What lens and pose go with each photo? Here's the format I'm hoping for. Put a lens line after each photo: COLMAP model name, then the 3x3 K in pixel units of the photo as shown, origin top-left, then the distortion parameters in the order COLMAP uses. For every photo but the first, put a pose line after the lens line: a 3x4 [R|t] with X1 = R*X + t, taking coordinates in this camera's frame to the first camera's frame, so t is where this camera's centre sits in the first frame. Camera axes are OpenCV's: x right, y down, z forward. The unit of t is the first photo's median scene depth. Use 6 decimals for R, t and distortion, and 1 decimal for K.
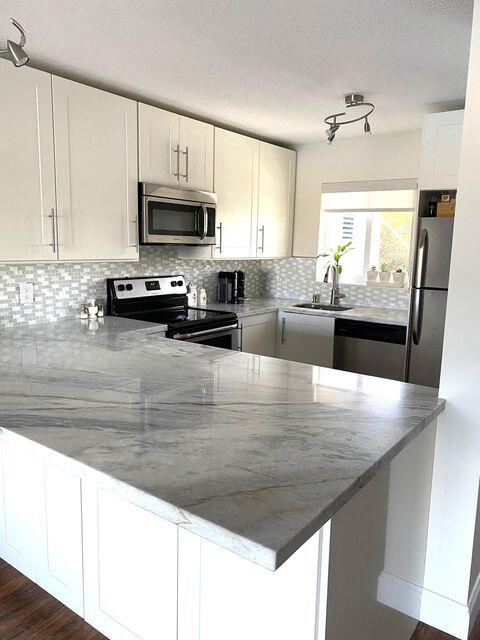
lens RADIAL K [[493.7, 0, 242.2], [0, 493.7, 322.3], [0, 0, 1]] dist [0.040063, -0.018182]
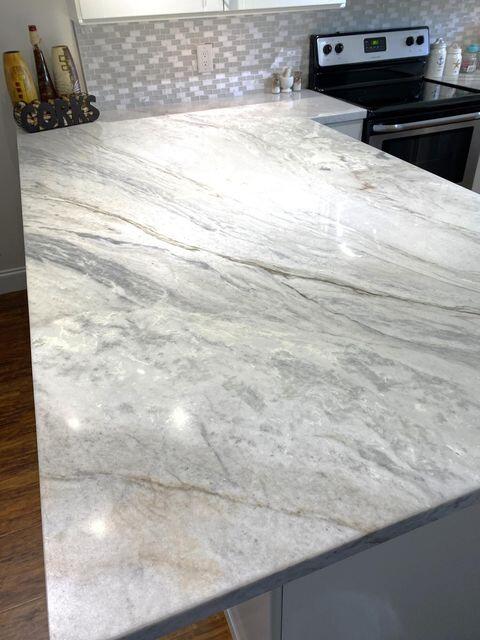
lens RADIAL K [[493.7, 0, 238.4], [0, 493.7, 313.0], [0, 0, 1]] dist [0.040063, -0.018182]
pose [[0.840511, 0.263267, -0.473531, 0.120921], [-0.035838, 0.899107, 0.436260, -0.041466], [0.540608, -0.349711, 0.765144, 0.246820]]
